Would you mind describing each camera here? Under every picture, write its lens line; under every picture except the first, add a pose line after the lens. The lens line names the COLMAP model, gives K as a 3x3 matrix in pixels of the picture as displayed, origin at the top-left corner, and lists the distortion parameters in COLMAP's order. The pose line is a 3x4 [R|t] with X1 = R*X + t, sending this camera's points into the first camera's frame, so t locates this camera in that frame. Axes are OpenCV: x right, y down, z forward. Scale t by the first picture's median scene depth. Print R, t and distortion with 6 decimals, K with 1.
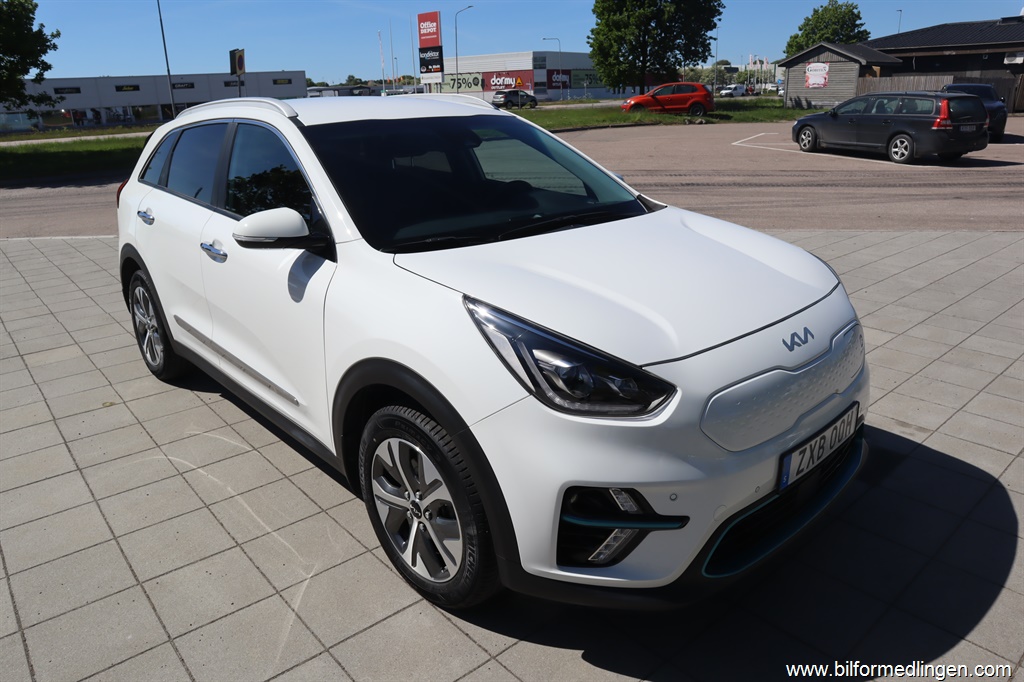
lens RADIAL K [[701.3, 0, 512.0], [0, 701.3, 341.0], [0, 0, 1]] dist [-0.122462, 0.071626]
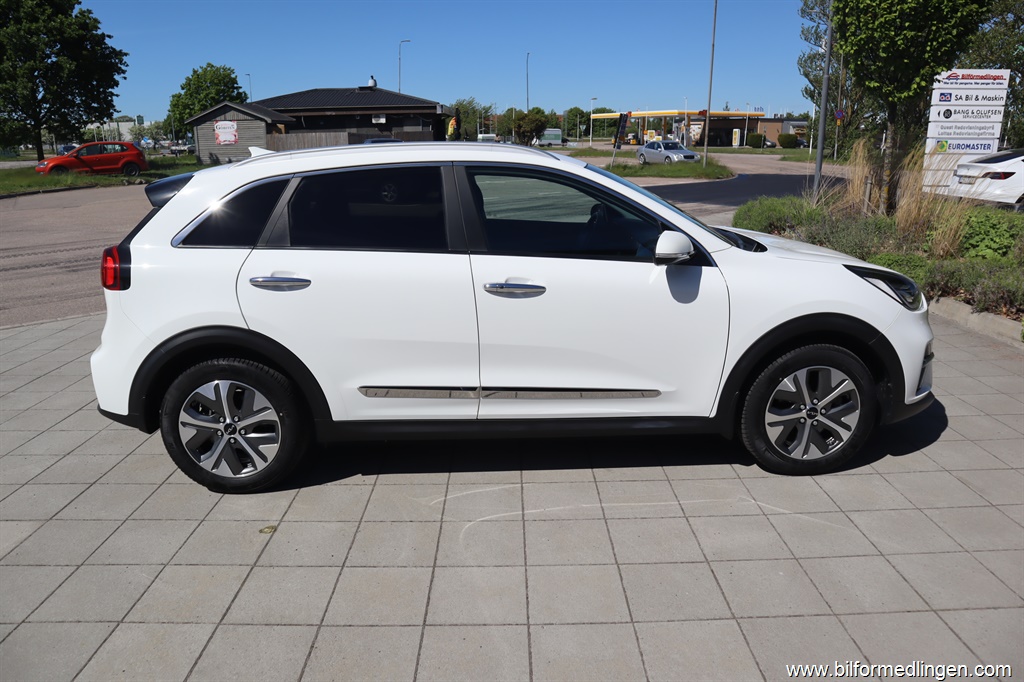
lens RADIAL K [[701.3, 0, 512.0], [0, 701.3, 341.0], [0, 0, 1]] dist [-0.122462, 0.071626]
pose [[0.649181, -0.188220, 0.736978, -0.104817], [0.244908, 0.969026, 0.031752, -0.007723], [-0.720128, 0.159879, 0.675170, 0.027328]]
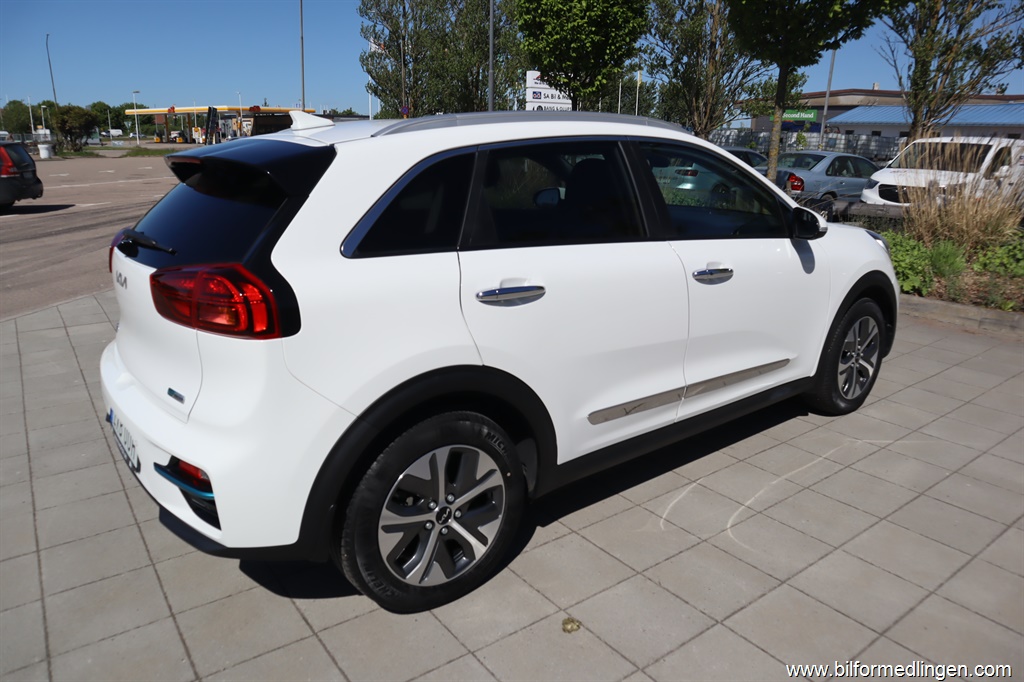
lens RADIAL K [[701.3, 0, 512.0], [0, 701.3, 341.0], [0, 0, 1]] dist [-0.122462, 0.071626]
pose [[0.084998, -0.250853, 0.964286, -0.121250], [0.321004, 0.923082, 0.211839, -0.029229], [-0.943256, 0.291534, 0.158985, 0.098299]]
